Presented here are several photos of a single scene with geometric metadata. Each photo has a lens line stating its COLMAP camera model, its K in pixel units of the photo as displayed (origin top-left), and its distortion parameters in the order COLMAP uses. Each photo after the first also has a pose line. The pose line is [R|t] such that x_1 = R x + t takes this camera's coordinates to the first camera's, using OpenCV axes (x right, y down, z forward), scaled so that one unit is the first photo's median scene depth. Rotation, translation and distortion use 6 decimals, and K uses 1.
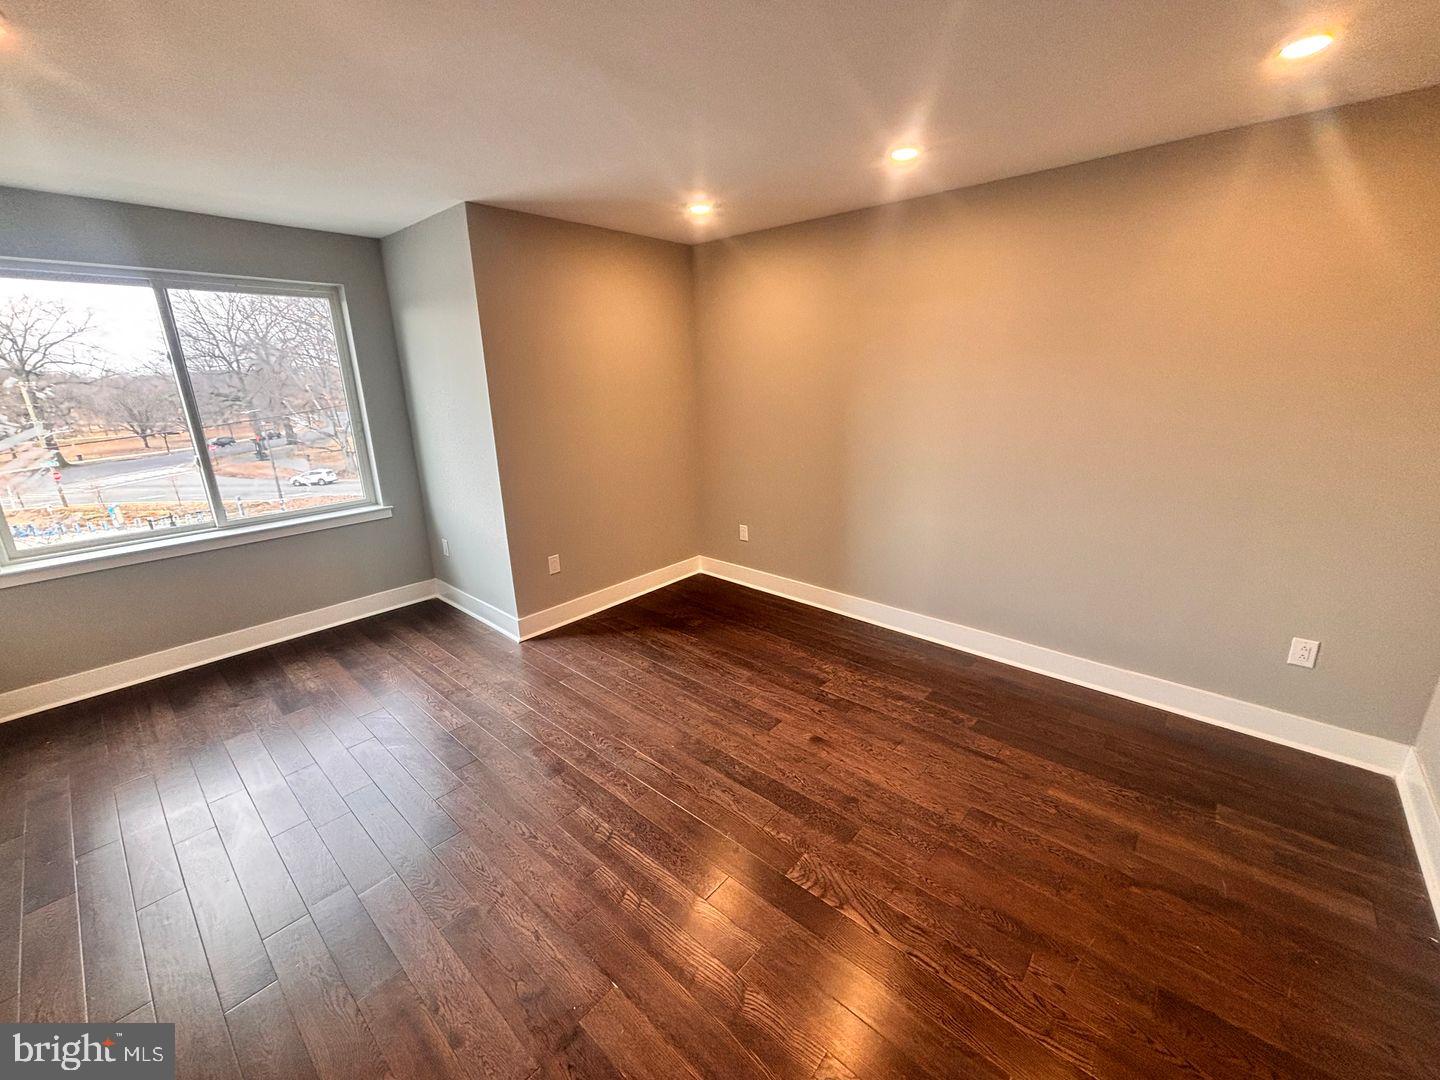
lens RADIAL K [[576.0, 0, 714.3], [0, 576.0, 542.1], [0, 0, 1]] dist [0.001758, 0.000453]
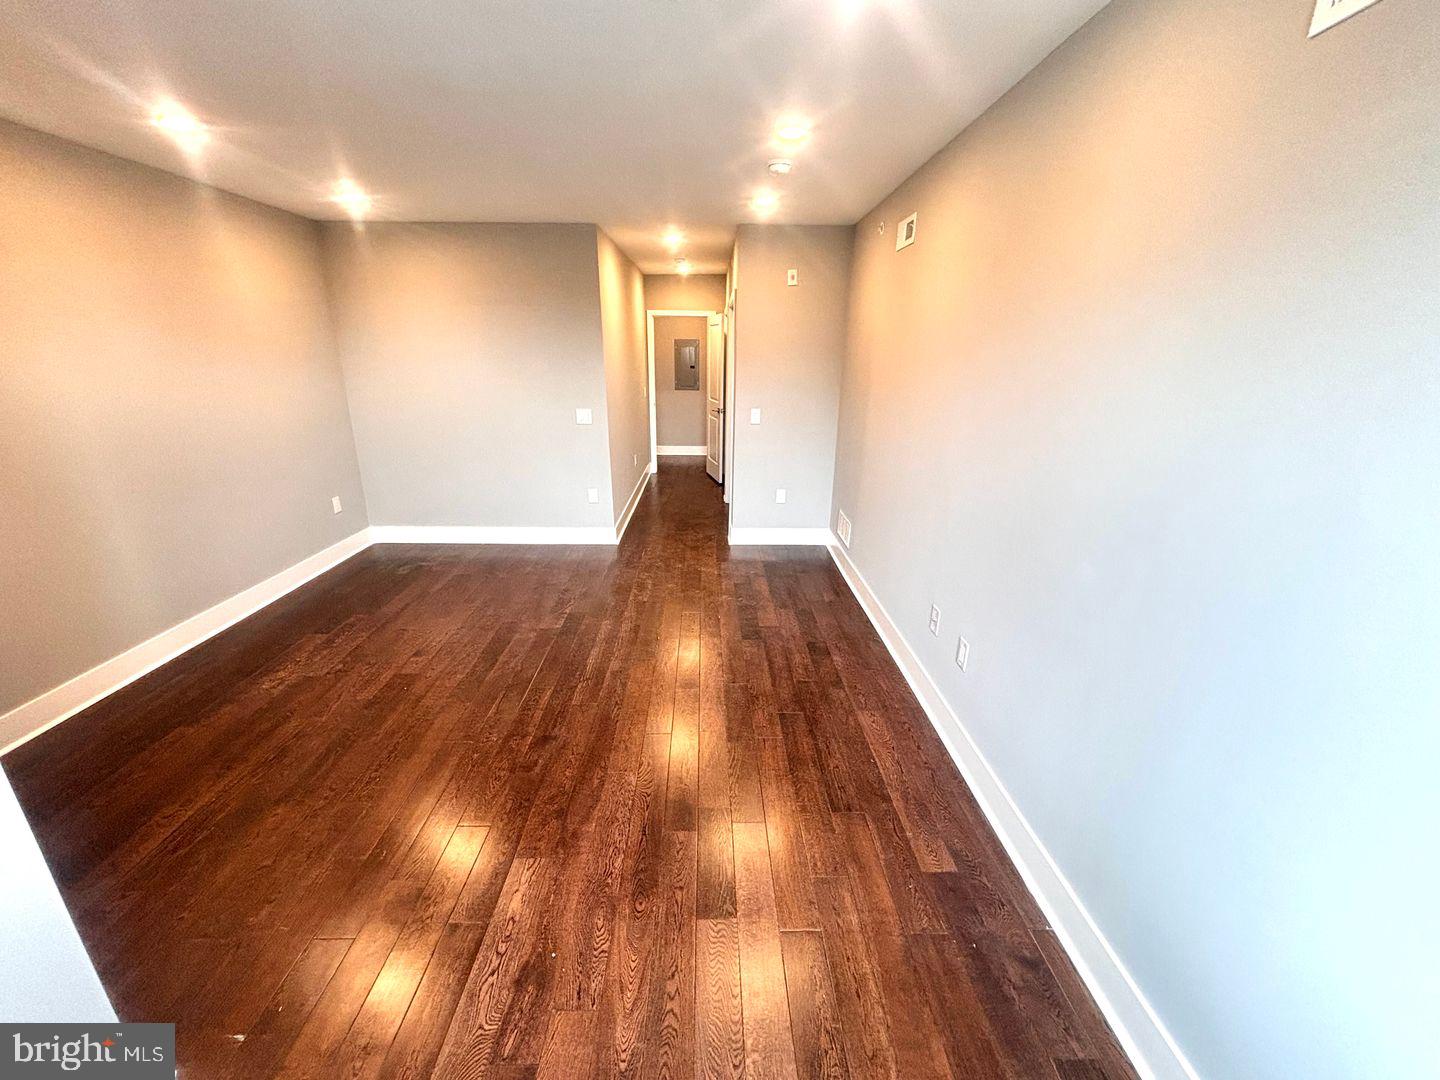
lens RADIAL K [[576.0, 0, 709.9], [0, 576.0, 538.2], [0, 0, 1]] dist [0.001758, 0.000453]
pose [[-0.666369, -0.220684, 0.712216, -0.908993], [0.222759, 0.852650, 0.472617, -0.262193], [-0.711570, 0.473590, -0.519020, 0.946057]]
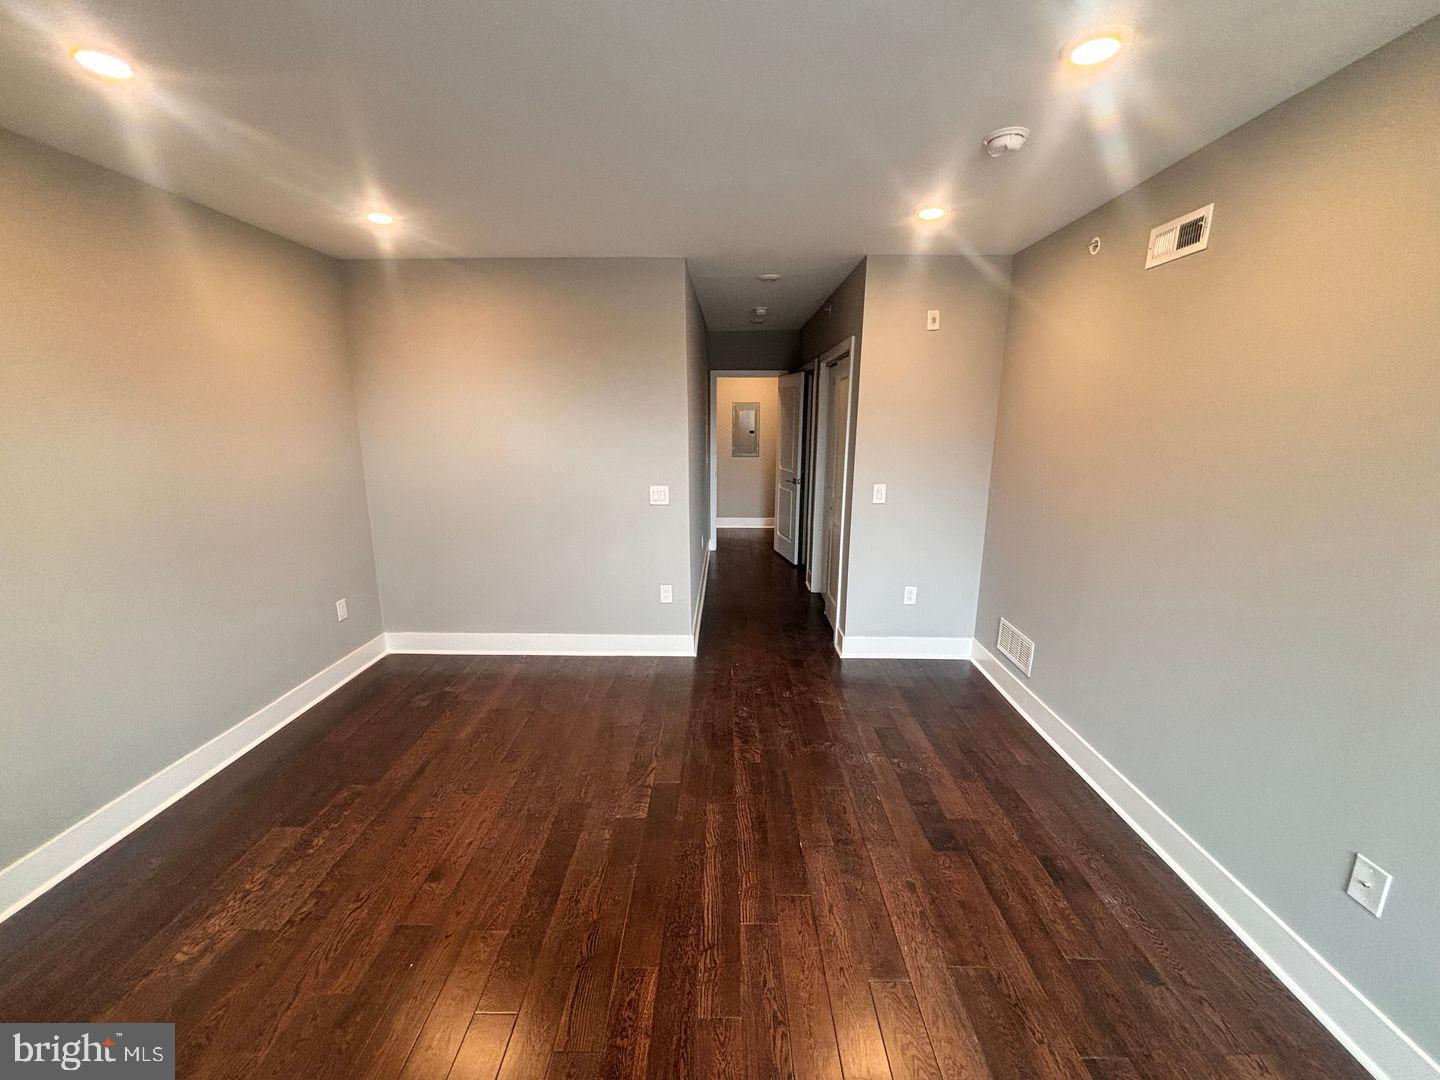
lens RADIAL K [[576.0, 0, 712.1], [0, 576.0, 537.5], [0, 0, 1]] dist [0.001758, 0.000453]
pose [[-0.641951, -0.143113, 0.753272, -0.508802], [0.237836, 0.896801, 0.373070, -0.232826], [-0.728926, 0.418648, -0.541665, 0.841147]]
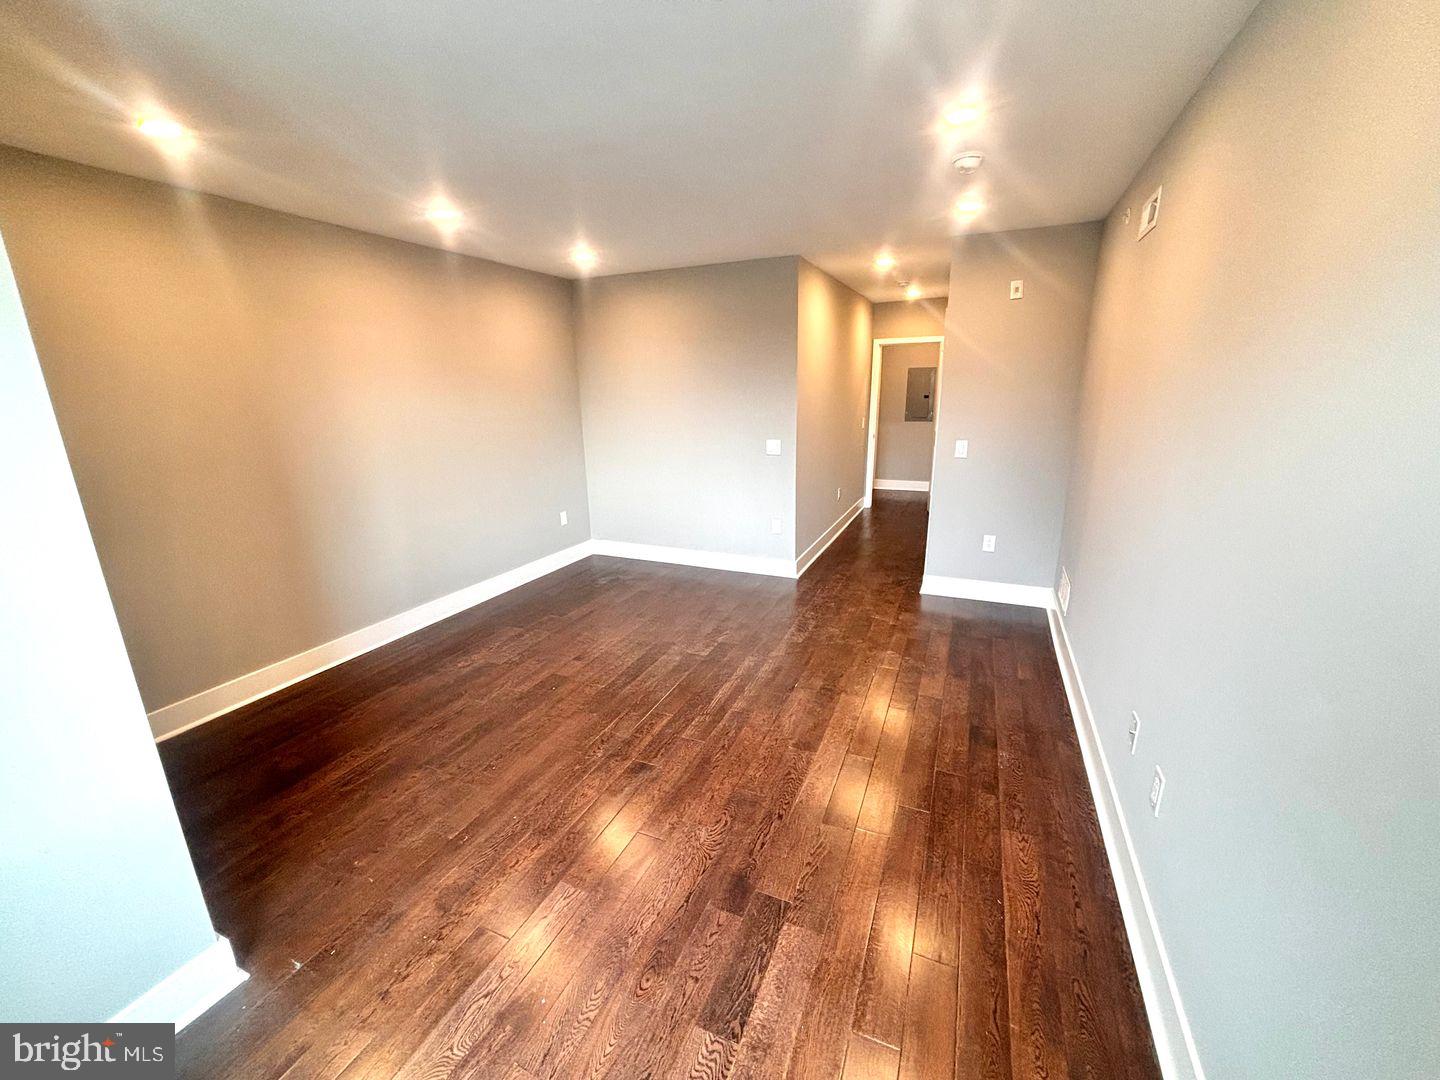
lens RADIAL K [[576.0, 0, 718.2], [0, 576.0, 538.3], [0, 0, 1]] dist [0.001758, 0.000453]
pose [[-0.298026, -0.222793, 0.928194, -0.944042], [0.302733, 0.900124, 0.313257, -0.192169], [-0.905281, 0.374353, -0.200813, 0.764290]]
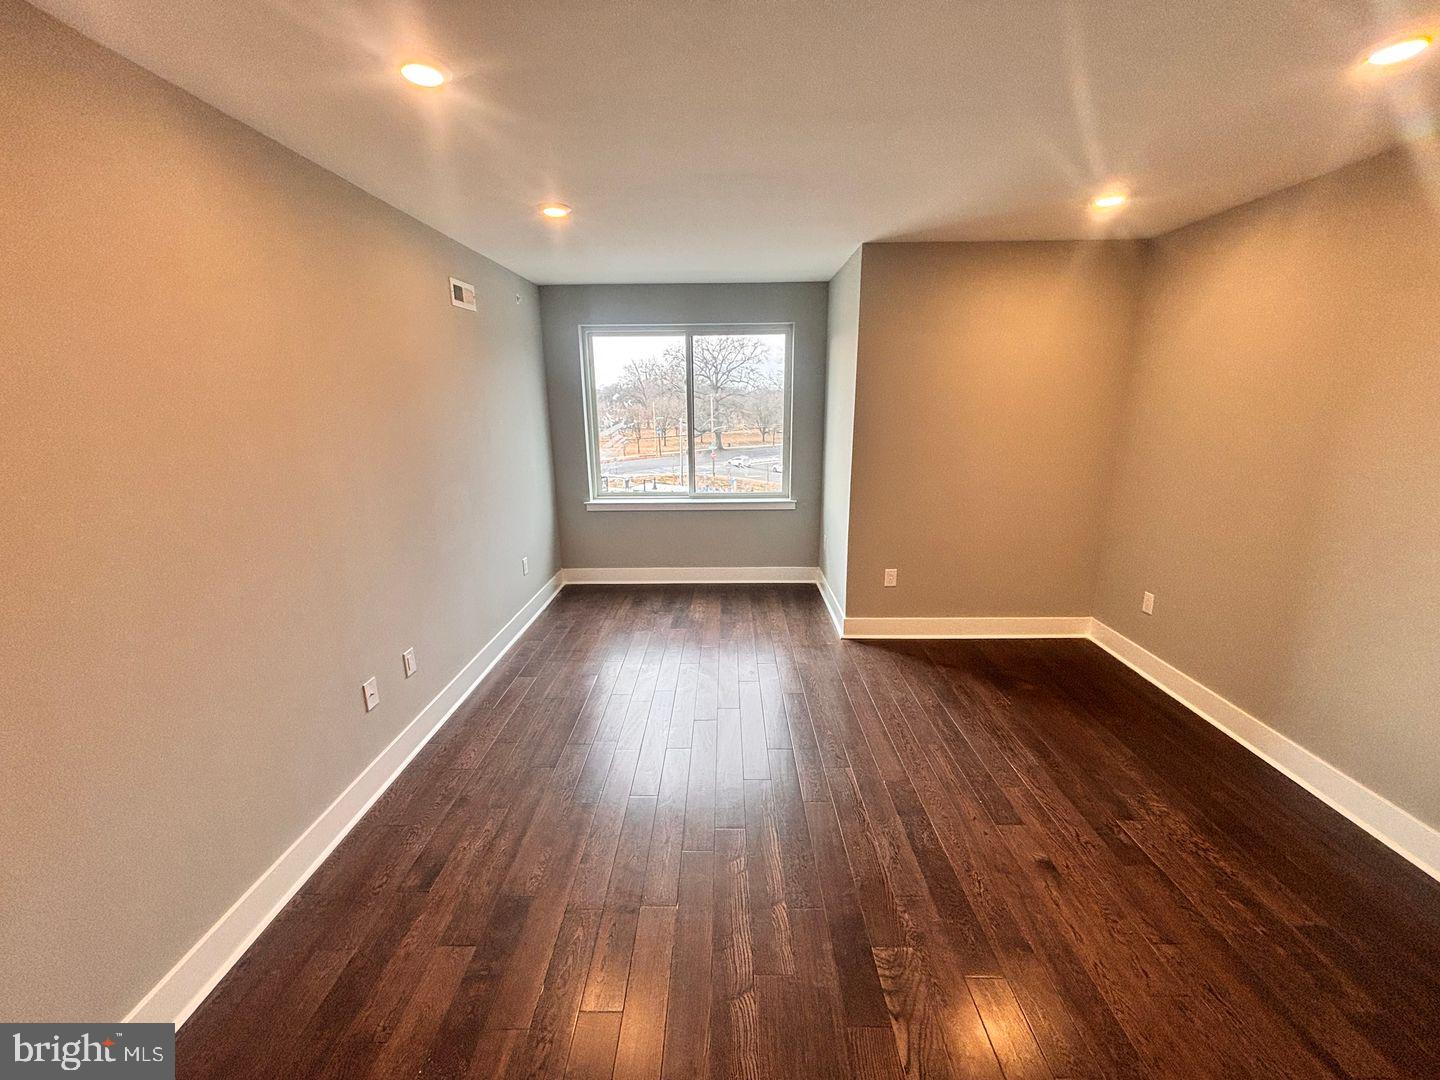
lens RADIAL K [[576.0, 0, 726.3], [0, 576.0, 542.4], [0, 0, 1]] dist [0.001758, 0.000453]
pose [[0.661464, 0.201698, -0.722346, 0.321112], [-0.221410, 0.972746, 0.068867, -0.036312], [0.716550, 0.114381, 0.688094, 0.087462]]
